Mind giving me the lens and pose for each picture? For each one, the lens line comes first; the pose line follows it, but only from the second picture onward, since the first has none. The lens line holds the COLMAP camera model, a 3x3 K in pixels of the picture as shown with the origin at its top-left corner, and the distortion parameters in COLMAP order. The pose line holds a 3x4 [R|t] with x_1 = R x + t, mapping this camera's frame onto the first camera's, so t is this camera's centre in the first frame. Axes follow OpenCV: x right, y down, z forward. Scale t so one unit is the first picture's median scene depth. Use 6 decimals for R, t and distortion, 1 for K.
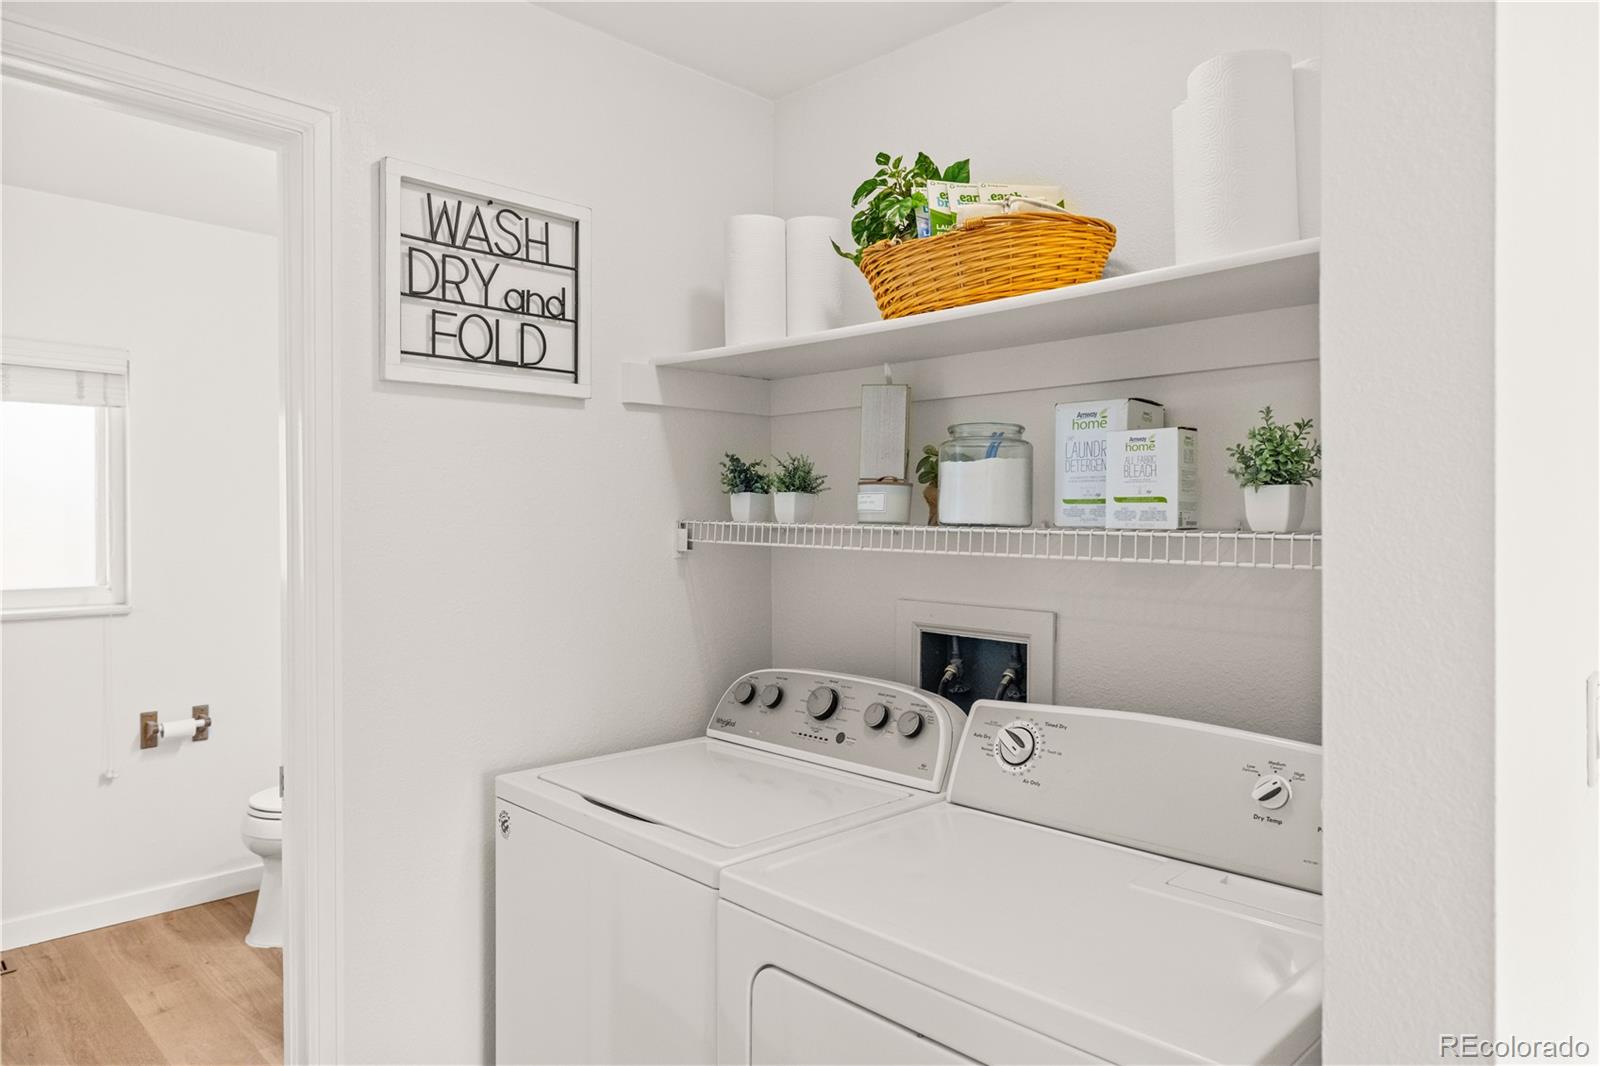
lens RADIAL K [[990.3, 0, 805.4], [0, 990.3, 528.3], [0, 0, 1]] dist [-0.004454, 0.003431]
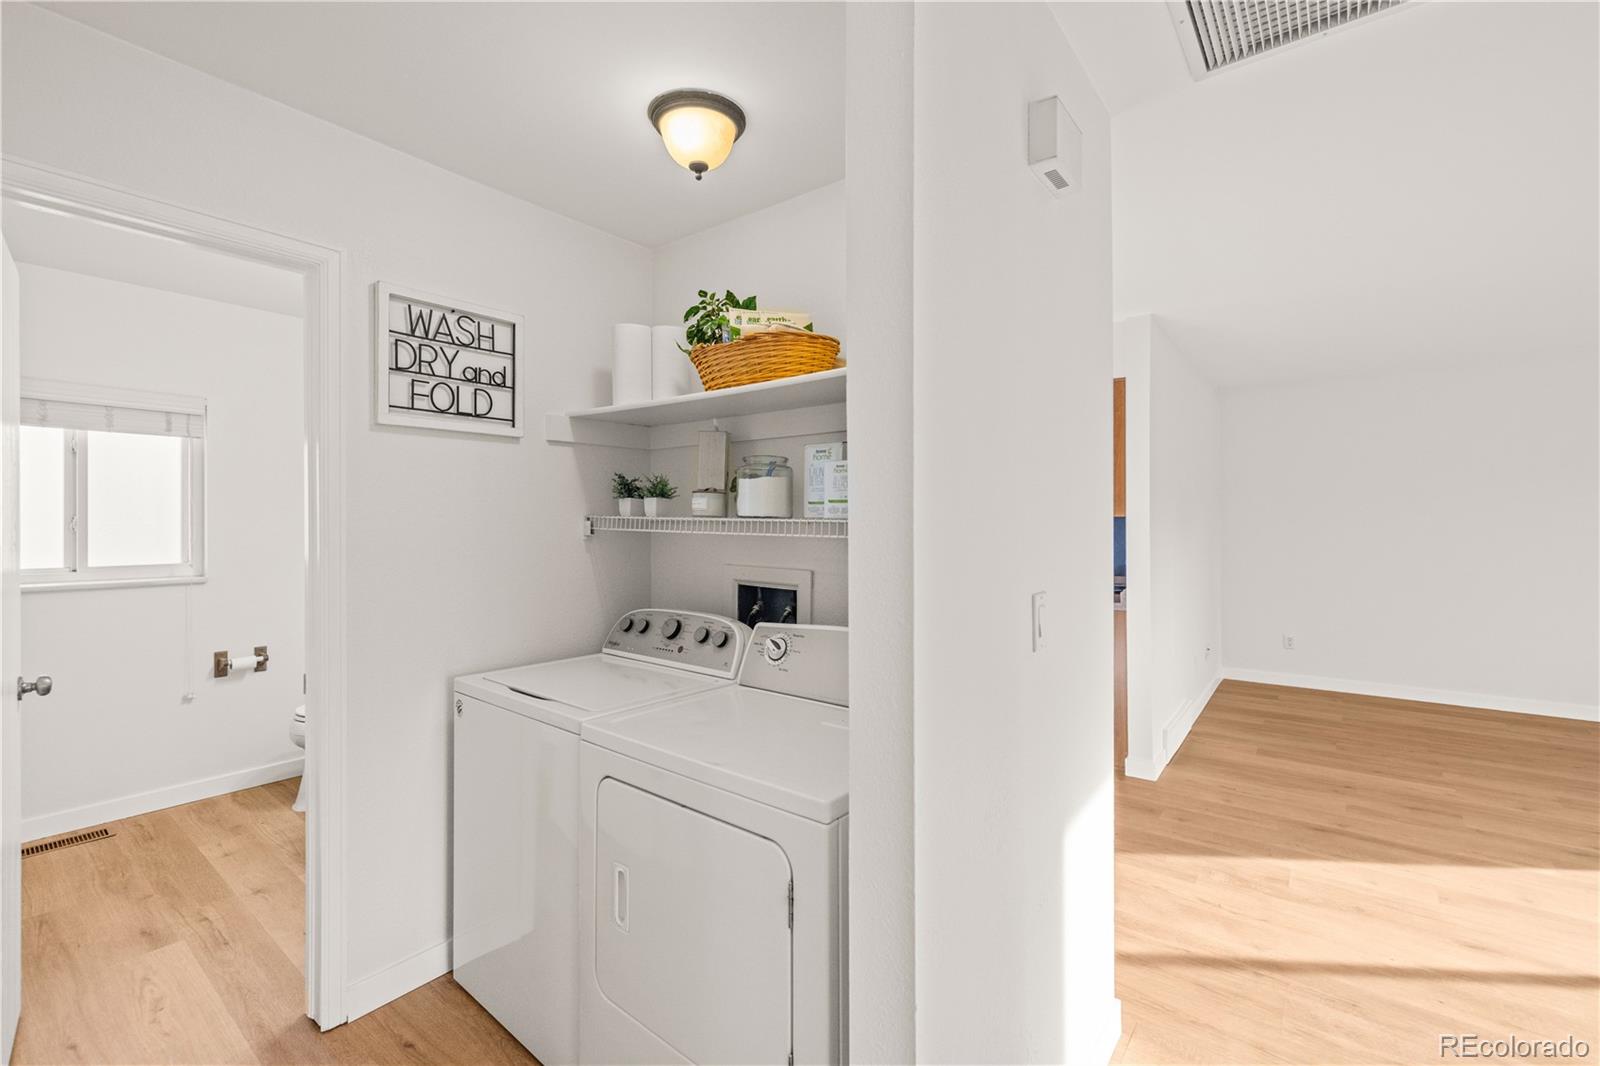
lens RADIAL K [[676.2, 0, 800.9], [0, 676.2, 522.0], [0, 0, 1]] dist [0.002246, -0.000227]
pose [[0.993759, -0.000229, 0.111544, 0.106901], [0.001026, 0.999974, -0.007089, 0.011645], [-0.111540, 0.007159, 0.993734, -0.119346]]
